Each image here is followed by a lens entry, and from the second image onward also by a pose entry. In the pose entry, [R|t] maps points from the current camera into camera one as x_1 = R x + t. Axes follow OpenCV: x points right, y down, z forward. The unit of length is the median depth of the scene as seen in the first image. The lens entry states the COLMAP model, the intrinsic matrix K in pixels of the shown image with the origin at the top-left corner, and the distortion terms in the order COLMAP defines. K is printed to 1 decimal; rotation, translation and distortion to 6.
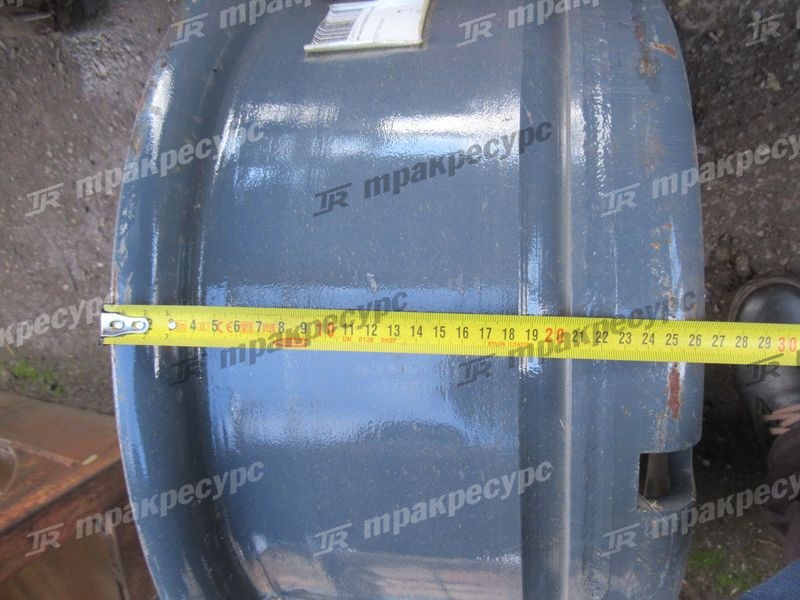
lens RADIAL K [[602.7, 0, 399.3], [0, 602.7, 301.3], [0, 0, 1]] dist [0.002132, 0.009991]
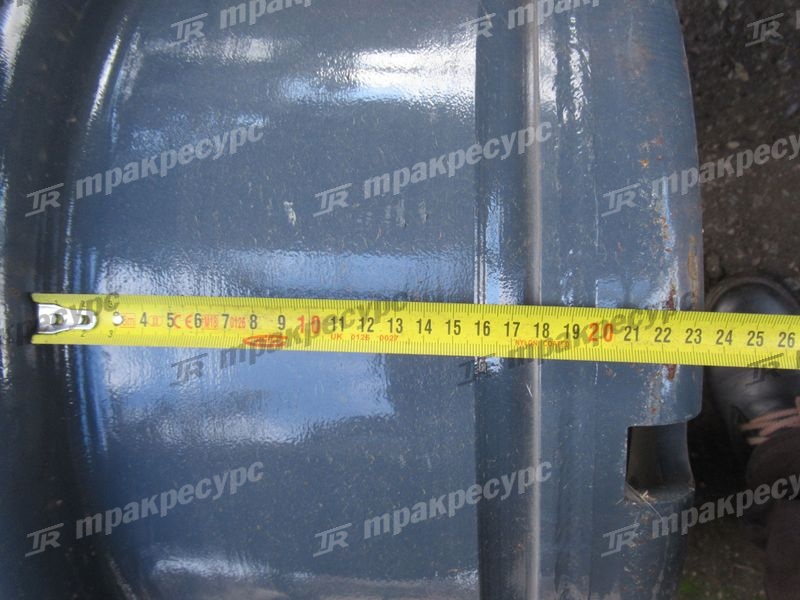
lens RADIAL K [[602.7, 0, 399.7], [0, 602.7, 301.0], [0, 0, 1]] dist [0.002132, 0.009991]
pose [[0.997973, 0.012977, 0.062297, 0.029496], [-0.009117, 0.998044, -0.061841, 0.077652], [-0.062977, 0.061147, 0.996140, 0.127775]]
